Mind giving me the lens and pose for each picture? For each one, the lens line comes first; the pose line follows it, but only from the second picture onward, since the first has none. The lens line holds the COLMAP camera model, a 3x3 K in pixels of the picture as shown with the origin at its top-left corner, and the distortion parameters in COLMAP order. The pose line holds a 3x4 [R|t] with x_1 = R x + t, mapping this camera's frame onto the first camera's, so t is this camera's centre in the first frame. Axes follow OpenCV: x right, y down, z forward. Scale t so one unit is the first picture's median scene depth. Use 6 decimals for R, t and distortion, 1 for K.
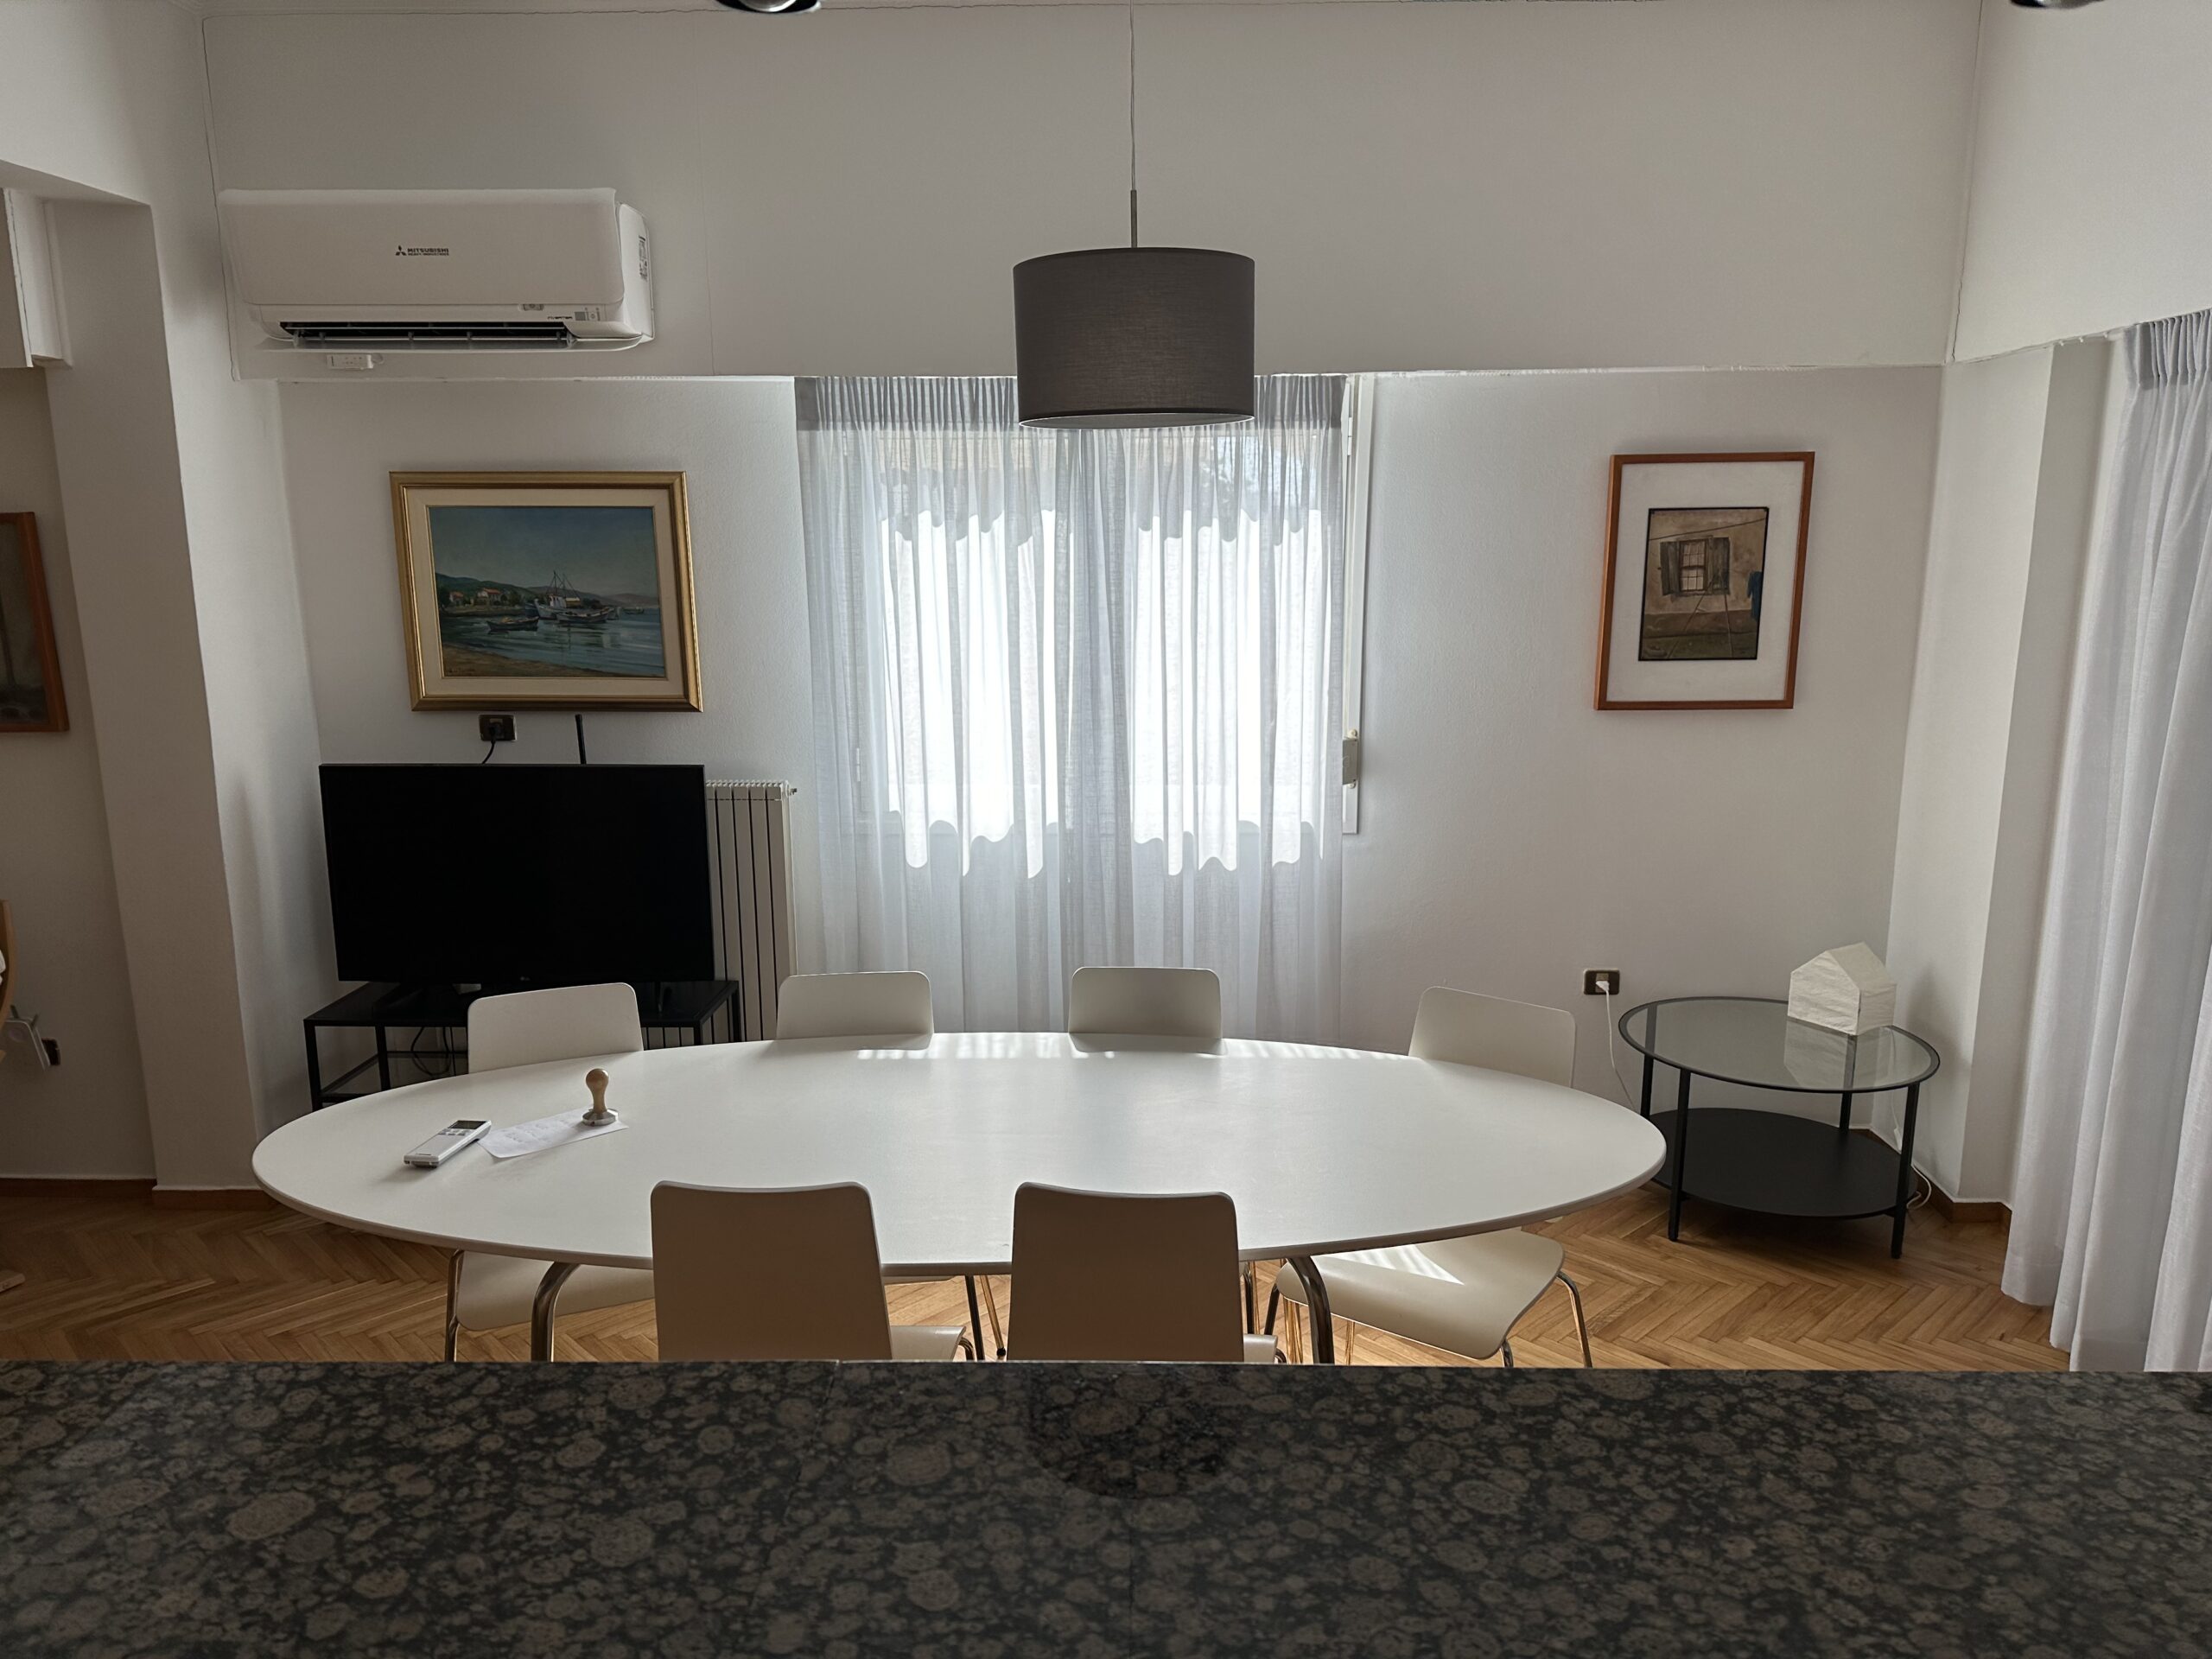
lens RADIAL K [[1546.8, 0, 1099.4], [0, 1546.8, 827.8], [0, 0, 1]] dist [0.040799, -0.004717]
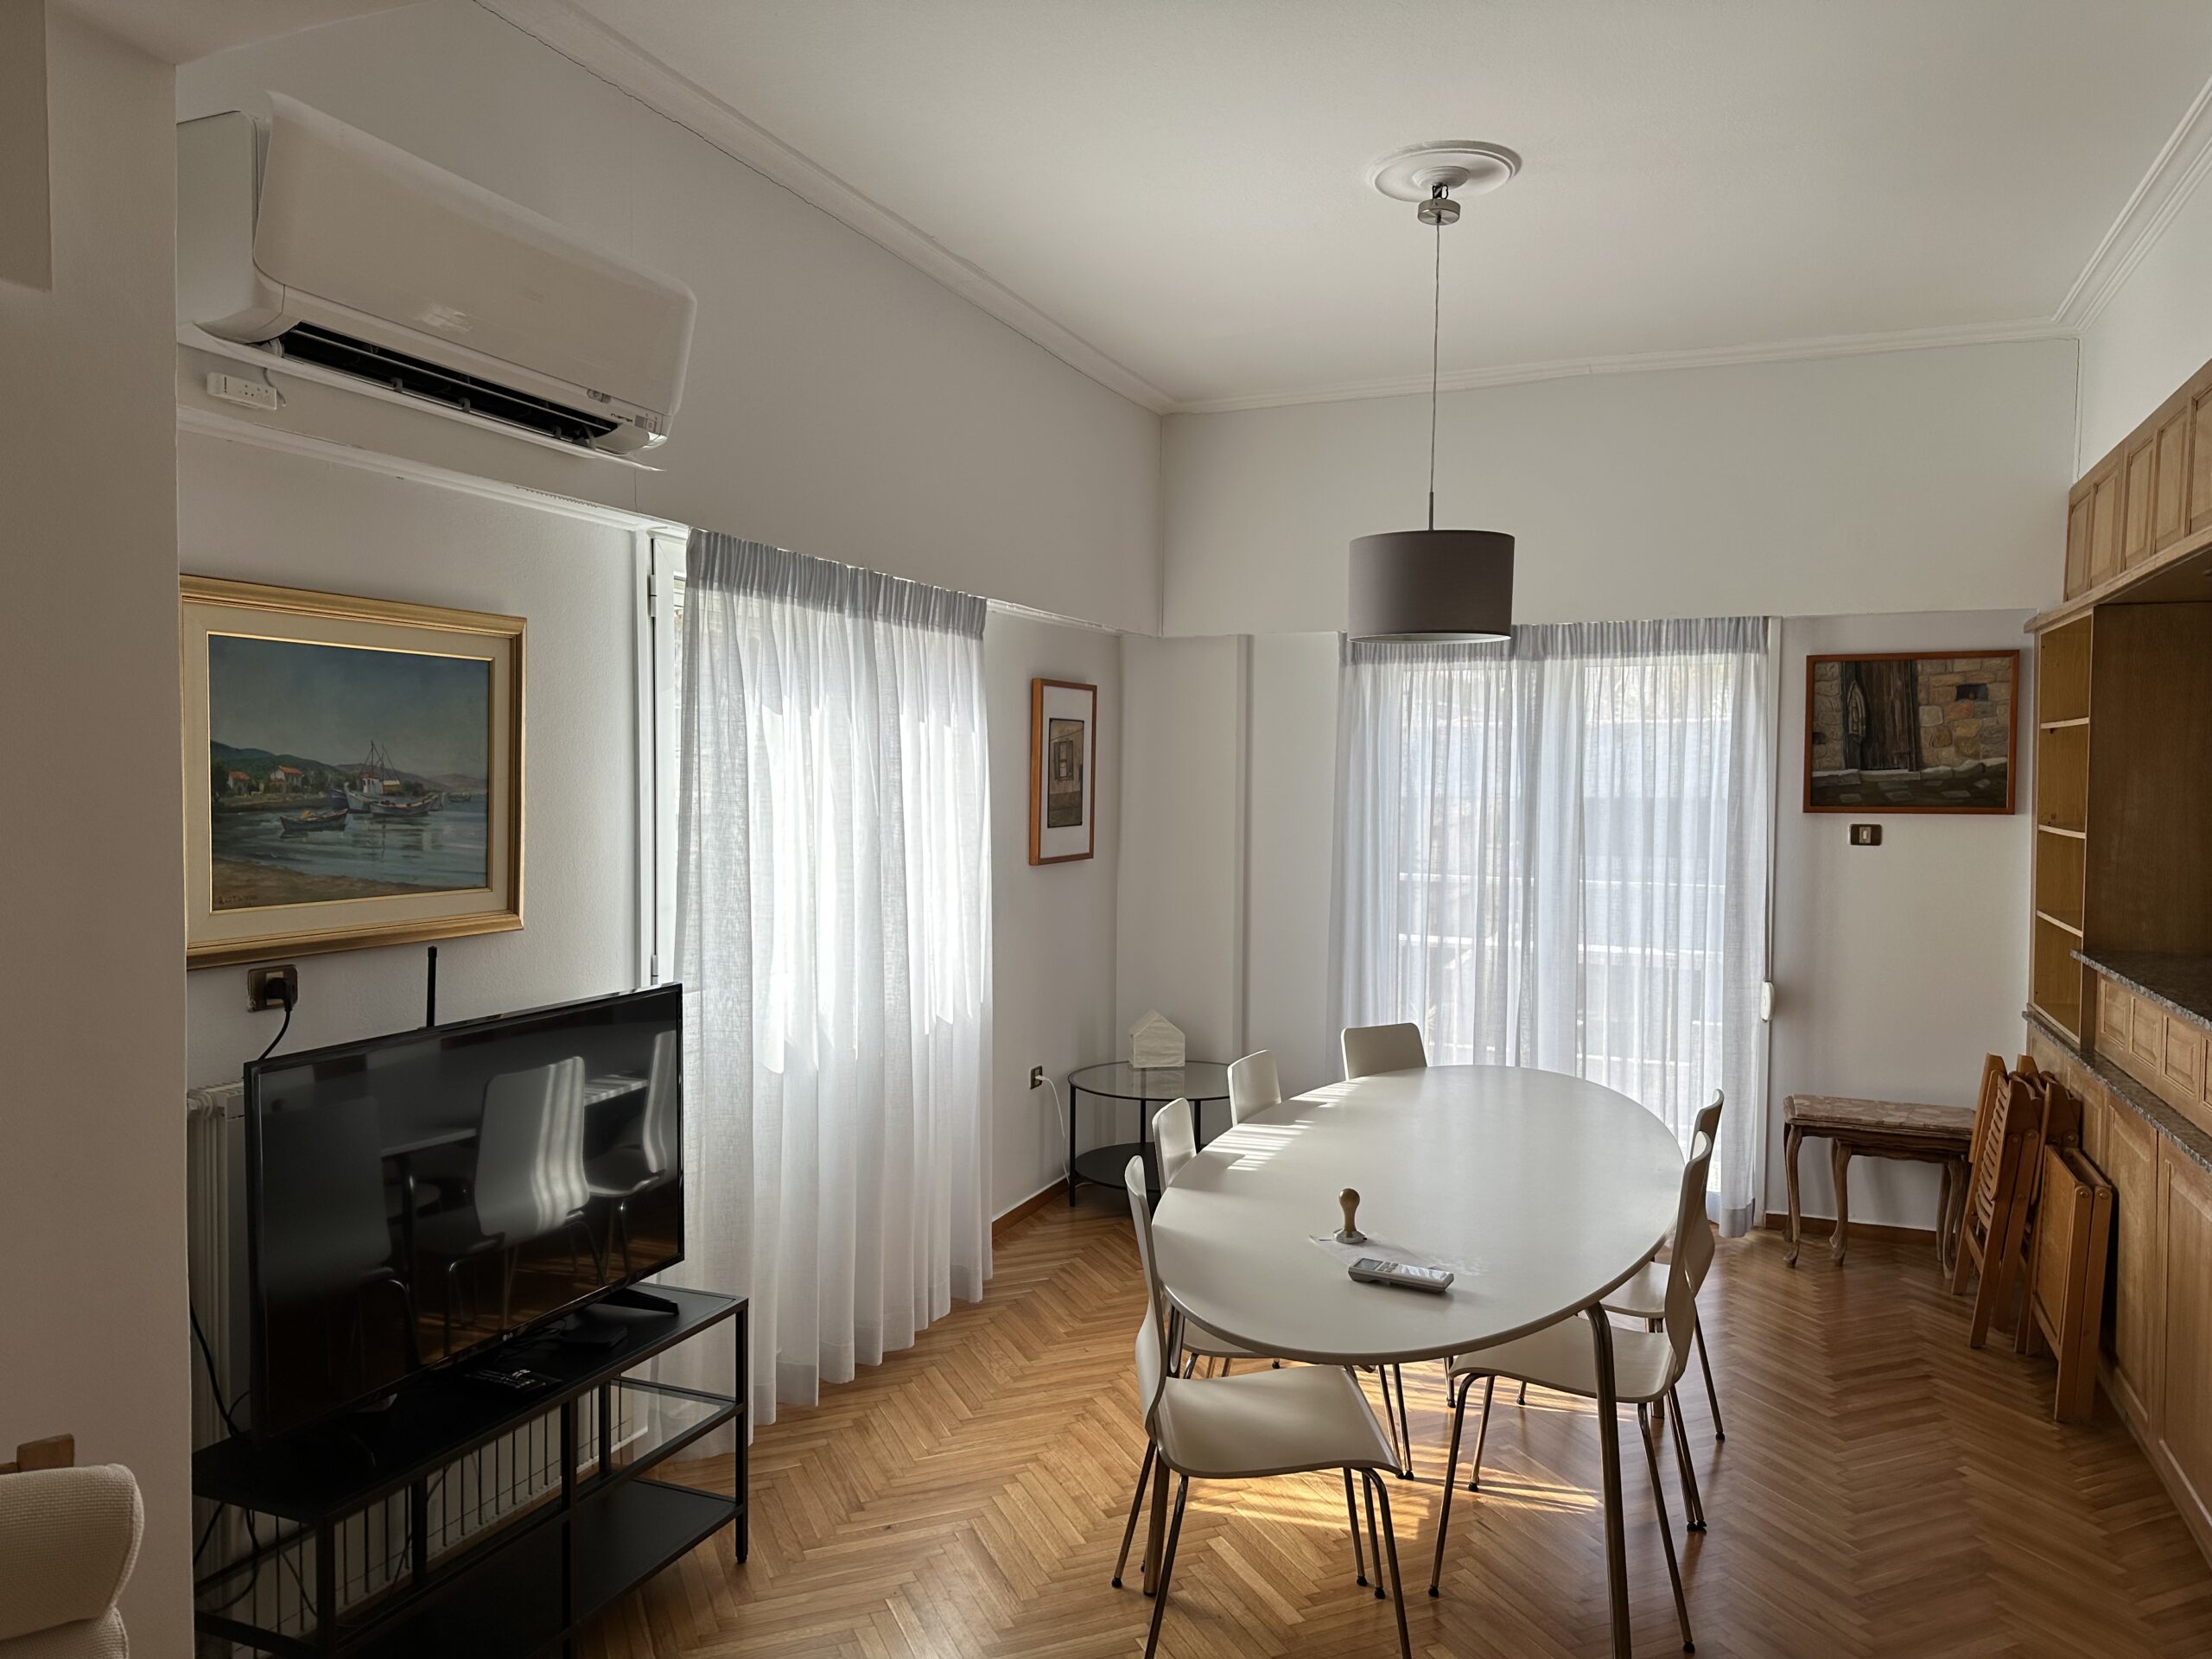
lens RADIAL K [[1546.8, 0, 1100.8], [0, 1546.8, 841.2], [0, 0, 1]] dist [0.040799, -0.004717]
pose [[0.347950, -0.033699, 0.936907, -0.870658], [0.166674, 0.985657, -0.026447, -0.051470], [-0.922578, 0.165360, 0.348577, 0.477425]]
